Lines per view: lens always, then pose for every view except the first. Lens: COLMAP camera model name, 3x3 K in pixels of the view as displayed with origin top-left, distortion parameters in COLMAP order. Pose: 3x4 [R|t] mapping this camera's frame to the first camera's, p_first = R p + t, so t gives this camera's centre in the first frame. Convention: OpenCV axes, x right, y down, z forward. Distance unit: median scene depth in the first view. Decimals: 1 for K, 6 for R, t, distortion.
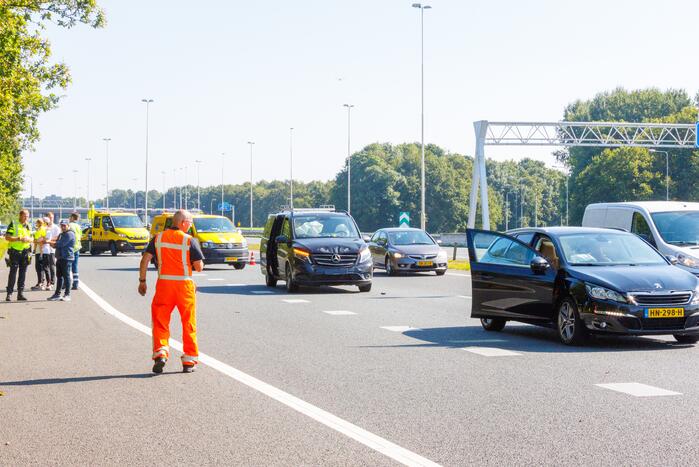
lens RADIAL K [[1428.5, 0, 349.5], [0, 1428.5, 233.5], [0, 0, 1]] dist [0.010746, -0.076878]
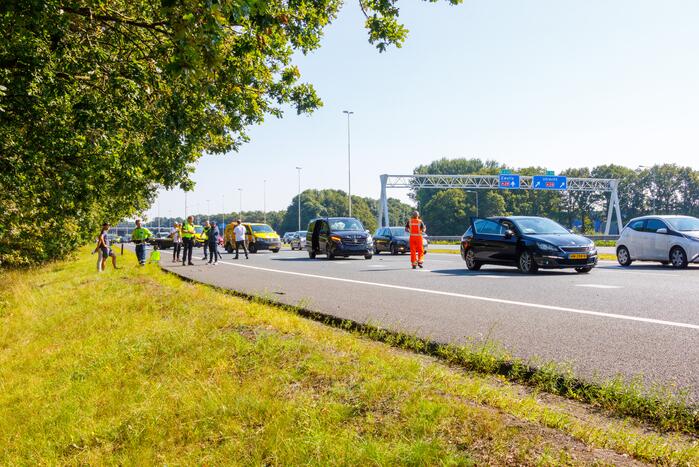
lens RADIAL K [[796.4, 0, 349.5], [0, 796.4, 233.5], [0, 0, 1]] dist [0.029567, 0.014617]
pose [[0.997001, -0.010007, 0.076737, -0.060599], [0.010694, 0.999906, -0.008549, 0.010001], [-0.076644, 0.009344, 0.997015, -0.028101]]
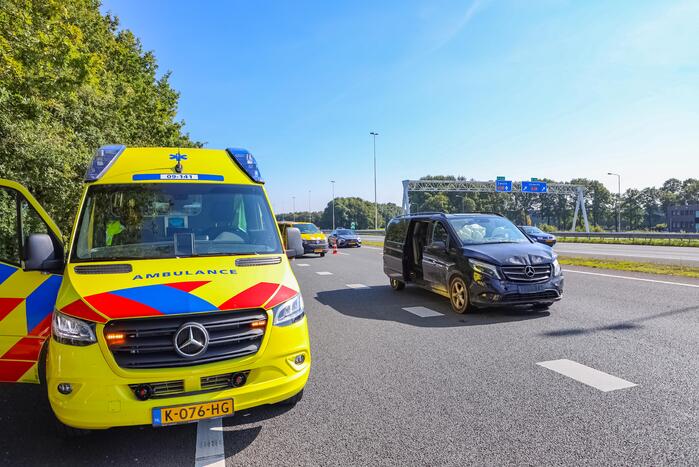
lens RADIAL K [[483.0, 0, 349.5], [0, 483.0, 233.5], [0, 0, 1]] dist [-0.073553, 0.052600]
pose [[0.998497, -0.015853, 0.052460, -0.074598], [0.015436, 0.999846, 0.008340, -0.004135], [-0.052584, -0.007517, 0.998588, 0.467623]]
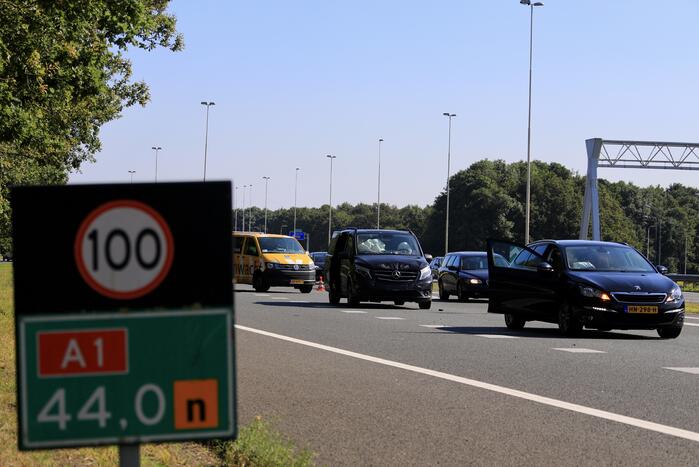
lens RADIAL K [[1814.9, 0, 349.5], [0, 1814.9, 233.5], [0, 0, 1]] dist [-0.077859, -0.442828]
pose [[0.997913, 0.026838, -0.058739, 0.020445], [-0.028101, 0.999389, -0.020782, 0.009954], [0.058146, 0.022389, 0.998057, -0.186731]]
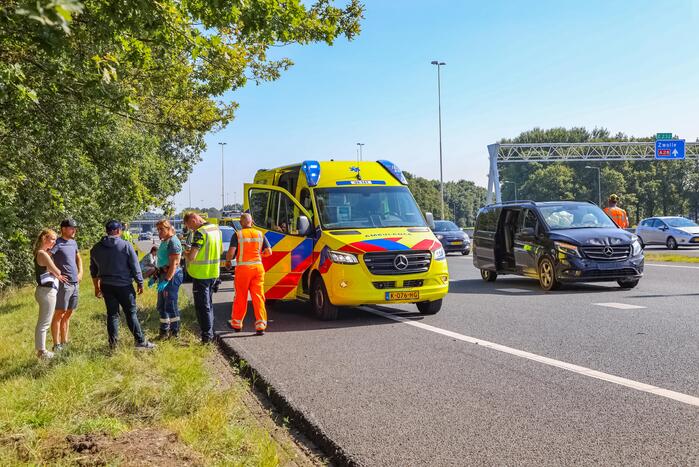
lens RADIAL K [[915.7, 0, 349.5], [0, 915.7, 233.5], [0, 0, 1]] dist [0.199843, -0.011456]
pose [[0.999599, -0.024893, 0.013519, -0.110617], [0.024878, 0.999690, 0.001296, 0.001108], [-0.013547, -0.000959, 0.999908, 0.266820]]
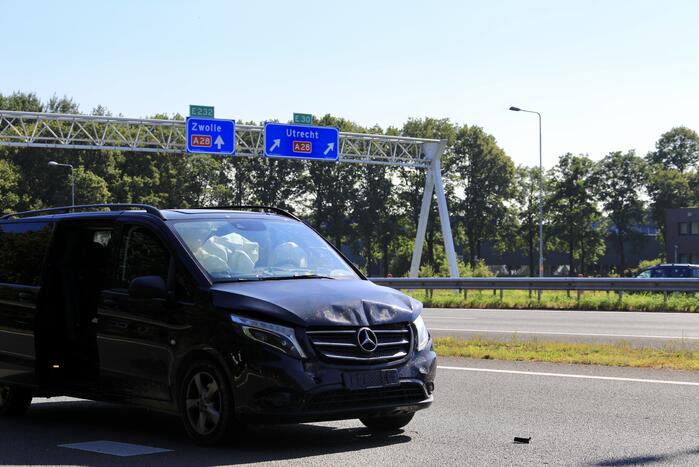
lens RADIAL K [[1670.2, 0, 349.5], [0, 1670.2, 233.5], [0, 0, 1]] dist [0.054102, 0.238792]
pose [[0.897497, -0.003010, 0.441010, -0.117092], [0.013720, 0.999683, -0.021100, 0.000327], [-0.440806, 0.024988, 0.897254, 0.404034]]
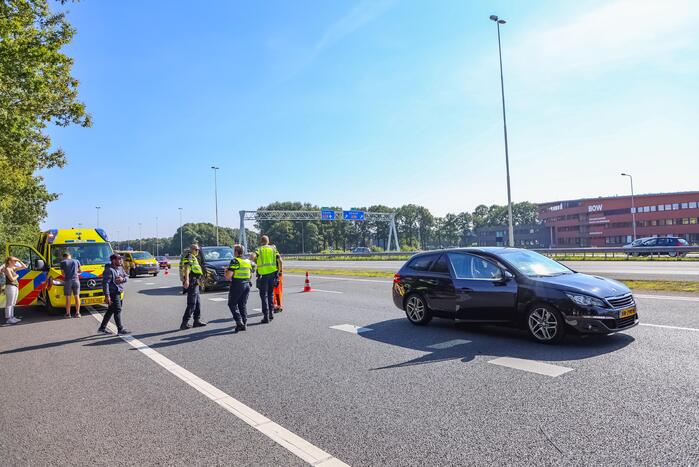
lens RADIAL K [[483.0, 0, 349.5], [0, 483.0, 233.5], [0, 0, 1]] dist [-0.073553, 0.052600]
pose [[0.939165, -0.028708, 0.342265, -0.047111], [0.042331, 0.998578, -0.032399, -0.003001], [-0.340849, 0.044916, 0.939045, 0.233963]]
